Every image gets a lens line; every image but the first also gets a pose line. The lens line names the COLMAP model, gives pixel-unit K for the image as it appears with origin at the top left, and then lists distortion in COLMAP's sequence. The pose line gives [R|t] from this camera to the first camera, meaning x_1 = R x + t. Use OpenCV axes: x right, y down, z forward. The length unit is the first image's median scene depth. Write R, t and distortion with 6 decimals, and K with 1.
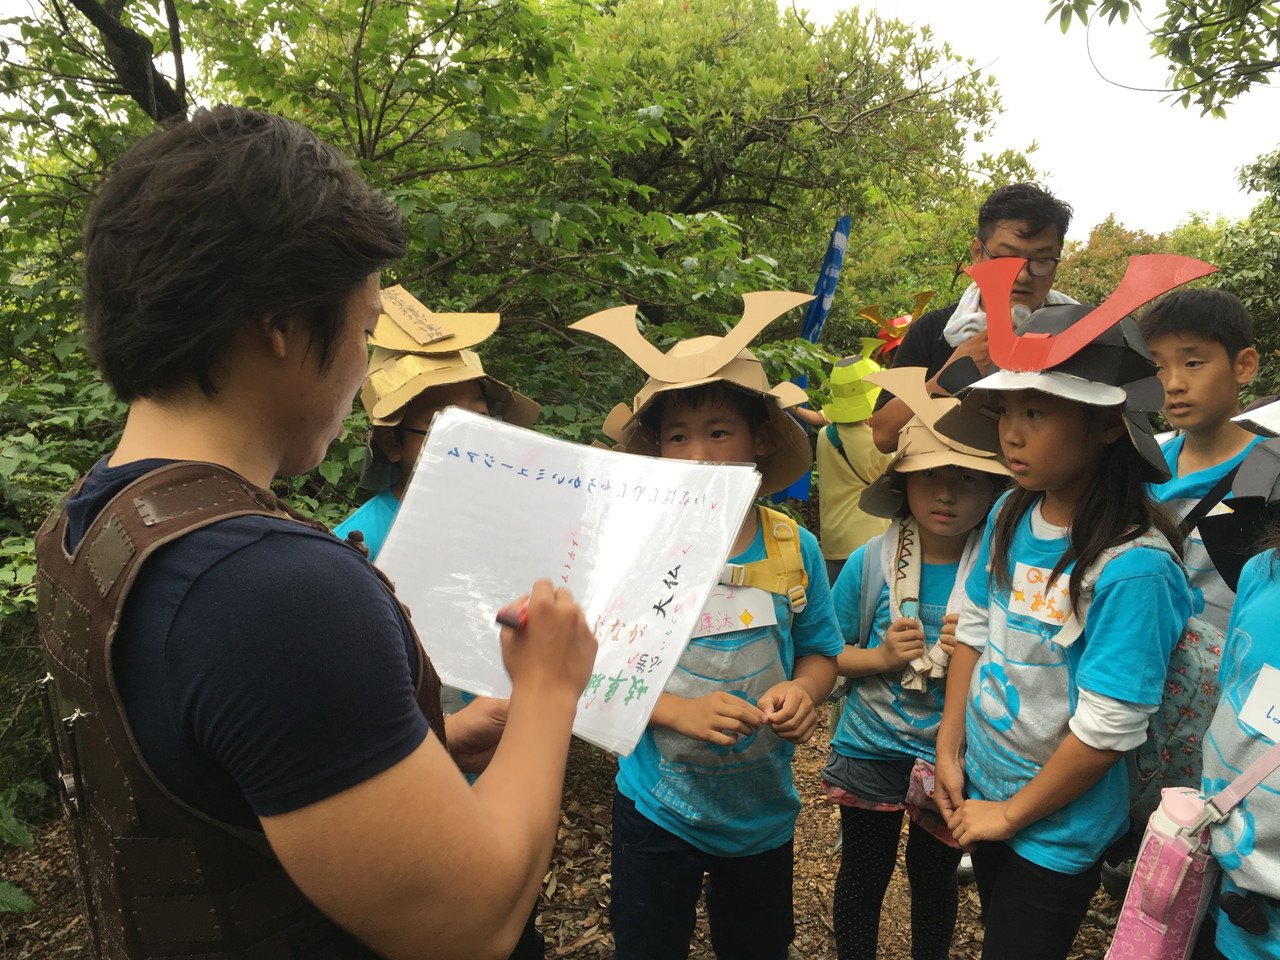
lens RADIAL K [[1082.7, 0, 640.3], [0, 1082.7, 480.8], [0, 0, 1]] dist [0.031027, 0.002517]
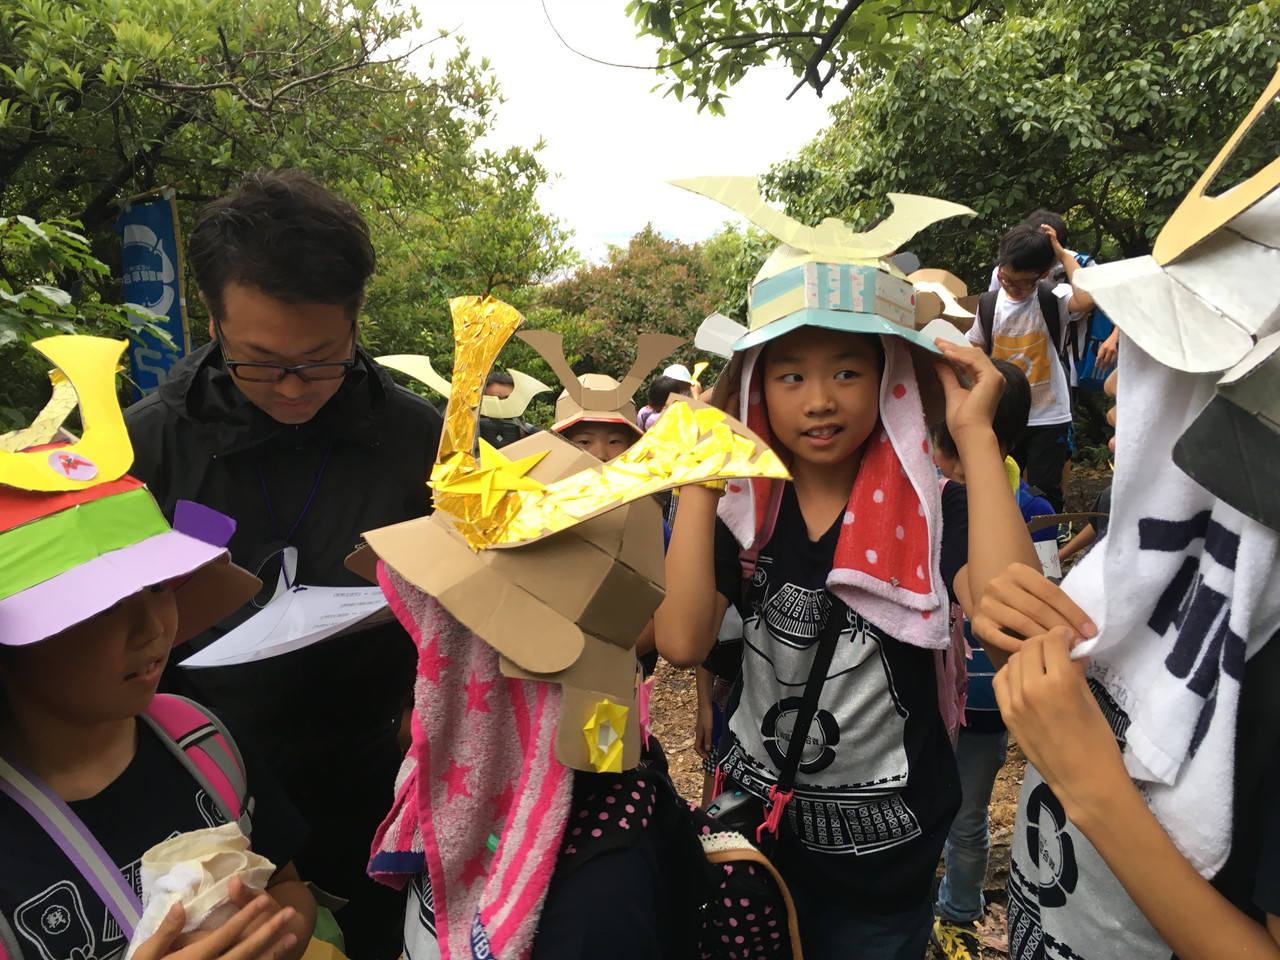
lens RADIAL K [[1082.7, 0, 639.9], [0, 1082.7, 479.5], [0, 0, 1]] dist [0.031027, 0.002517]
pose [[0.933270, -0.073340, 0.351609, 0.109846], [0.074429, 0.997172, 0.010439, -0.043541], [-0.351380, 0.016428, 0.936089, 0.167370]]
